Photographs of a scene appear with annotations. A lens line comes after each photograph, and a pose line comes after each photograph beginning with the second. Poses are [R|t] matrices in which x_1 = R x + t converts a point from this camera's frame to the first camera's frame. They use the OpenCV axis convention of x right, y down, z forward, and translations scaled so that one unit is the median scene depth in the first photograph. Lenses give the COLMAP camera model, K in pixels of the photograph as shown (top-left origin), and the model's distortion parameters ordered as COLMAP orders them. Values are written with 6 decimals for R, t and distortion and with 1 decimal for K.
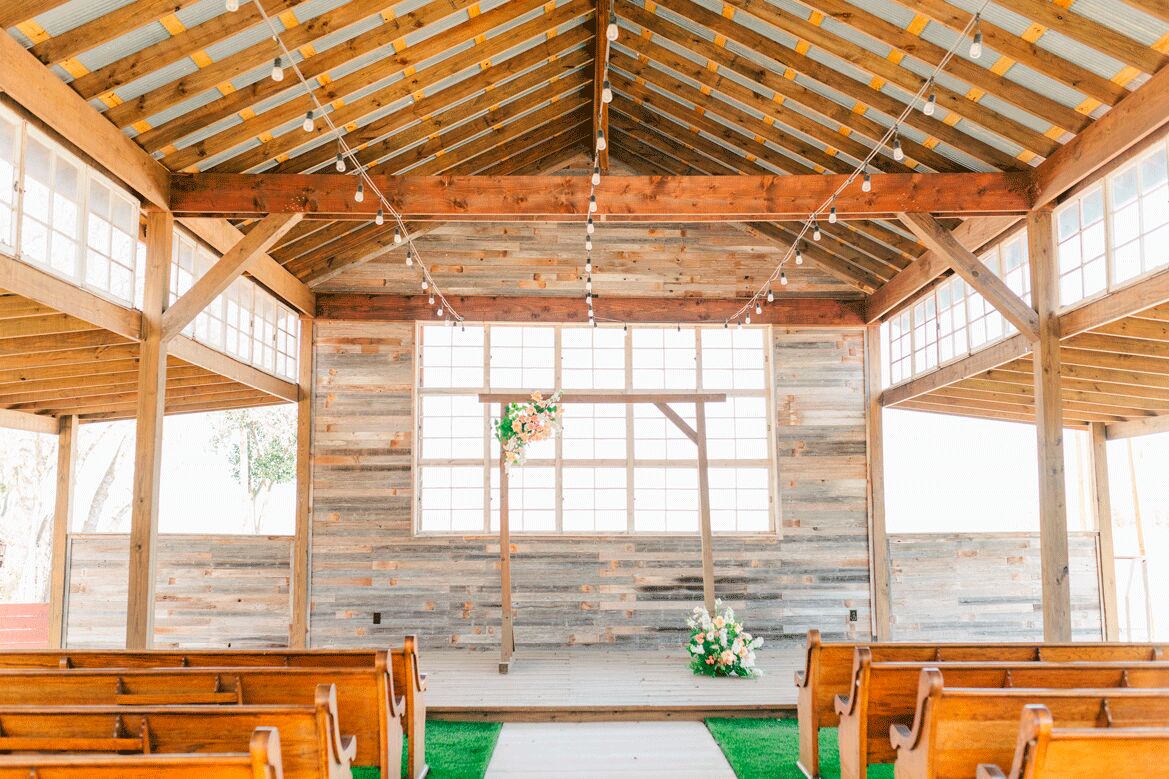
lens RADIAL K [[1070.9, 0, 593.7], [0, 1070.9, 413.5], [0, 0, 1]] dist [-0.004132, 0.000000]
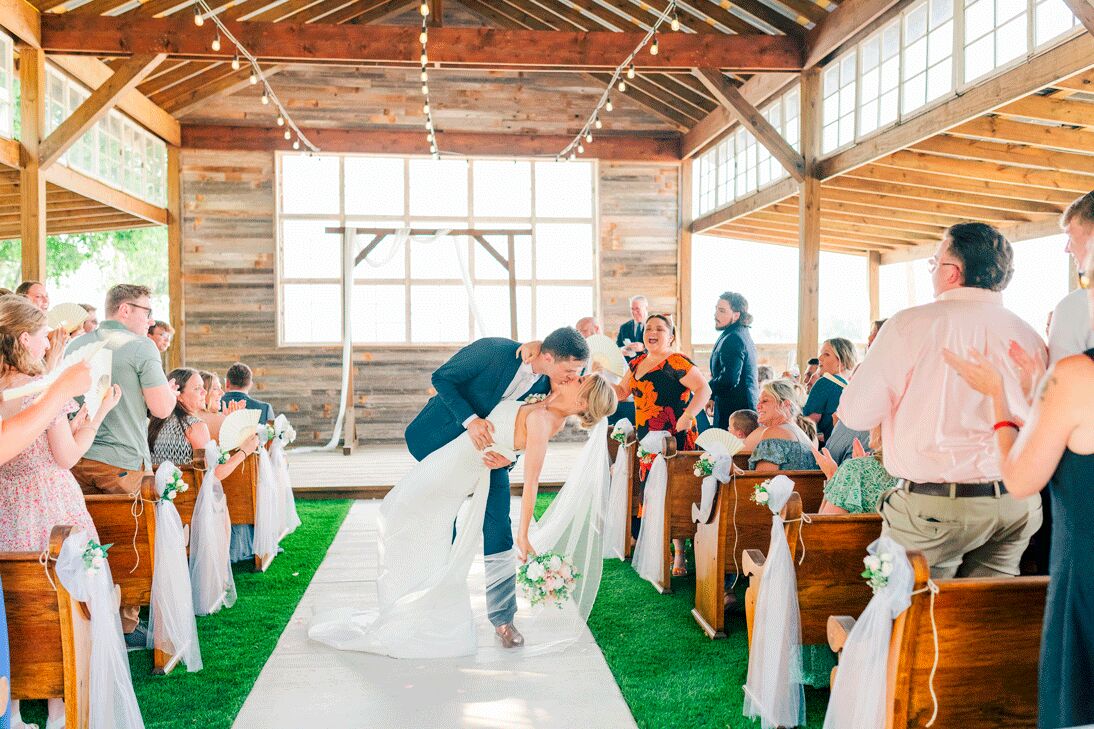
lens RADIAL K [[1002.2, 0, 548.2], [0, 1002.2, 365.6], [0, 0, 1]] dist [-0.004132, 0.000000]
pose [[0.995775, -0.002645, 0.091788, 0.017457], [-0.009112, 0.991806, 0.127429, -0.001898], [-0.091373, -0.127727, 0.987591, -0.066609]]
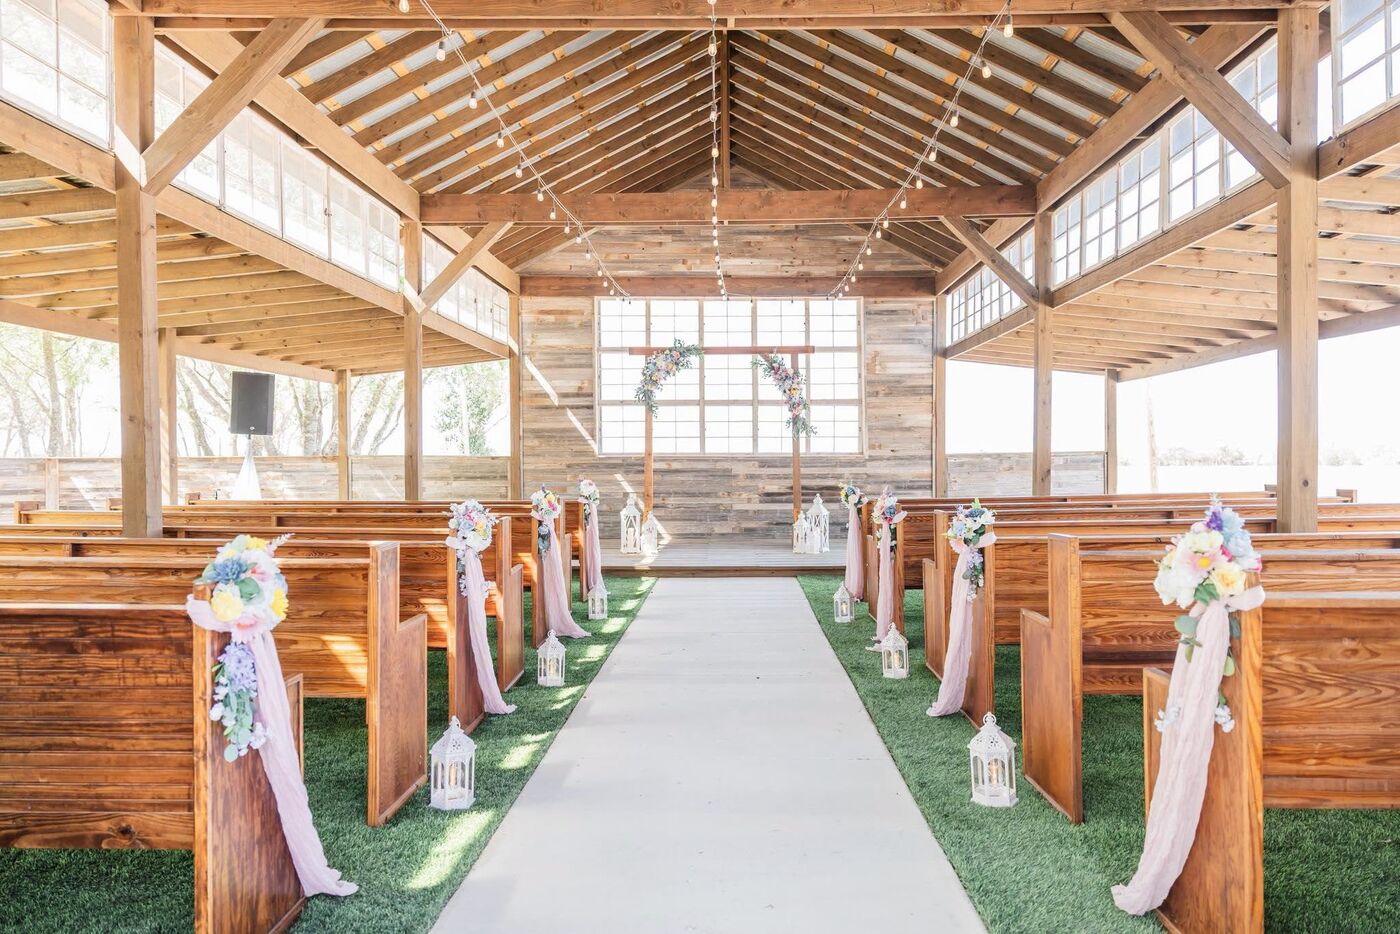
lens RADIAL K [[882.9, 0, 708.5], [0, 882.9, 471.4], [0, 0, 1]] dist [0.005454, 0.003744]
pose [[0.999168, -0.001422, -0.040757, 0.020943], [0.006138, 0.993253, 0.115802, 0.003509], [0.040317, -0.115956, 0.992436, -0.117055]]
